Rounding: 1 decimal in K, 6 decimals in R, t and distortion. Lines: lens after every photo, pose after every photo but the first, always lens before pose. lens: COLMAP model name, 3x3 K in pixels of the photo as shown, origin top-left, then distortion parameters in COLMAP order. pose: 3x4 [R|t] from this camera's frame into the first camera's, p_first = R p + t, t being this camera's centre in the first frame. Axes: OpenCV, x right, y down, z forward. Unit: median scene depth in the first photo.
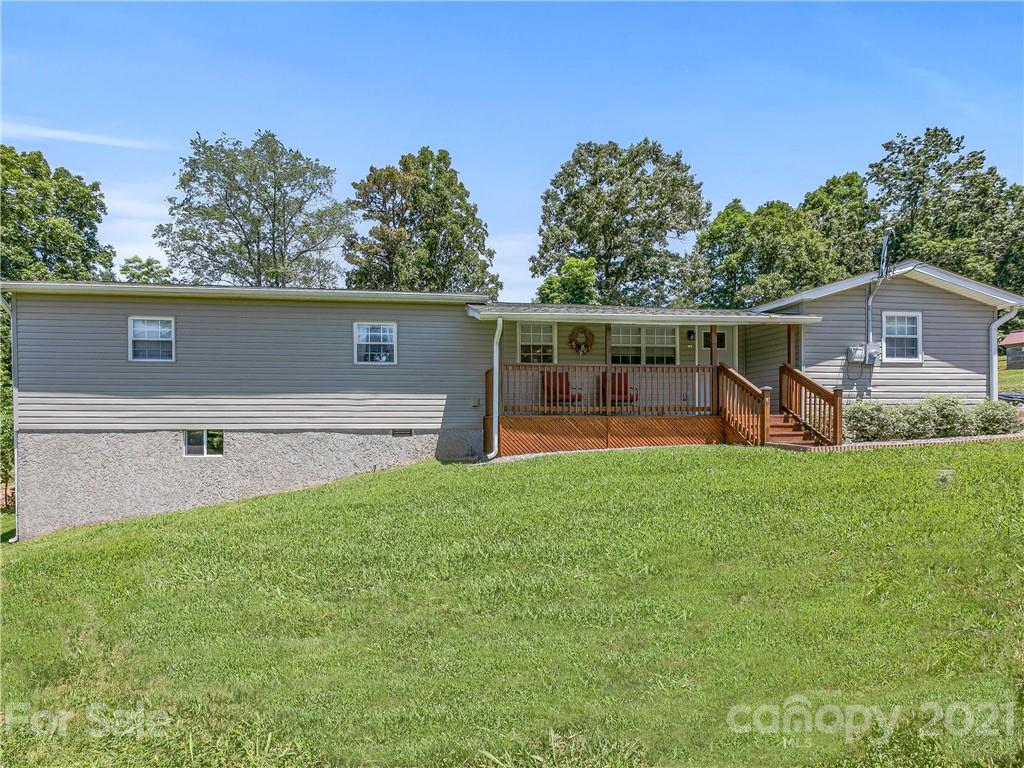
lens RADIAL K [[527.8, 0, 517.8], [0, 527.8, 365.6], [0, 0, 1]] dist [0.003904, 0.001029]
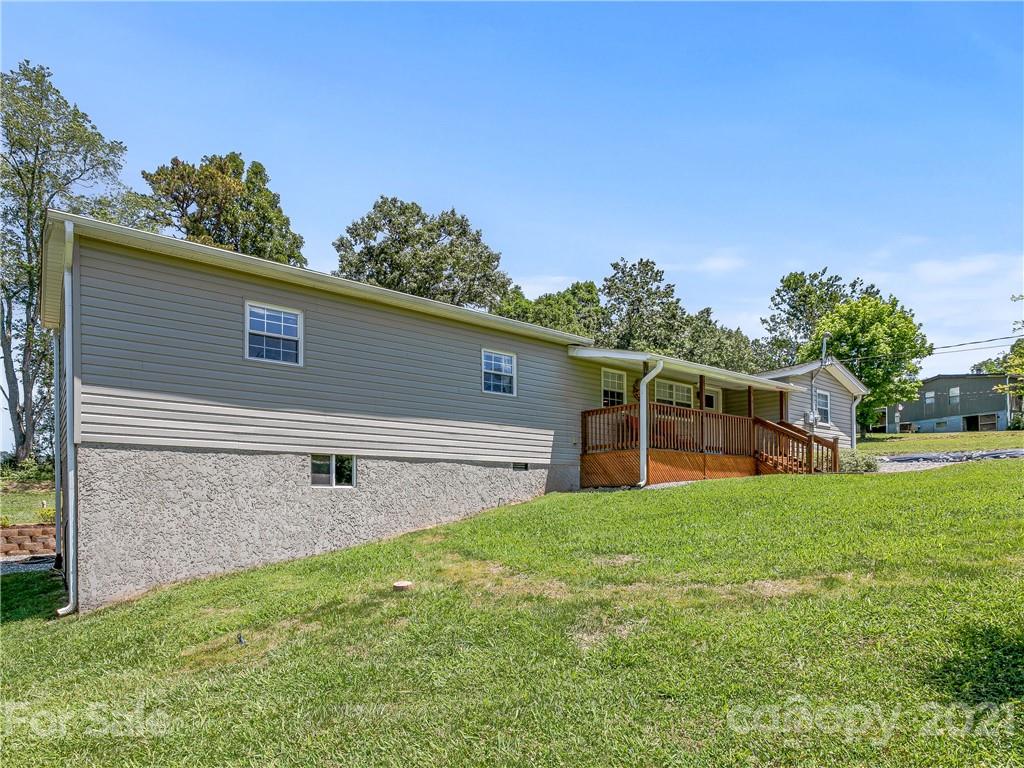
lens RADIAL K [[563.3, 0, 510.6], [0, 563.3, 427.6], [0, 0, 1]] dist [-0.000982, 0.000204]
pose [[0.858395, 0.059664, 0.509507, -0.773863], [-0.044709, 0.998135, -0.041560, 0.099767], [-0.511037, 0.012895, 0.859462, 0.112915]]
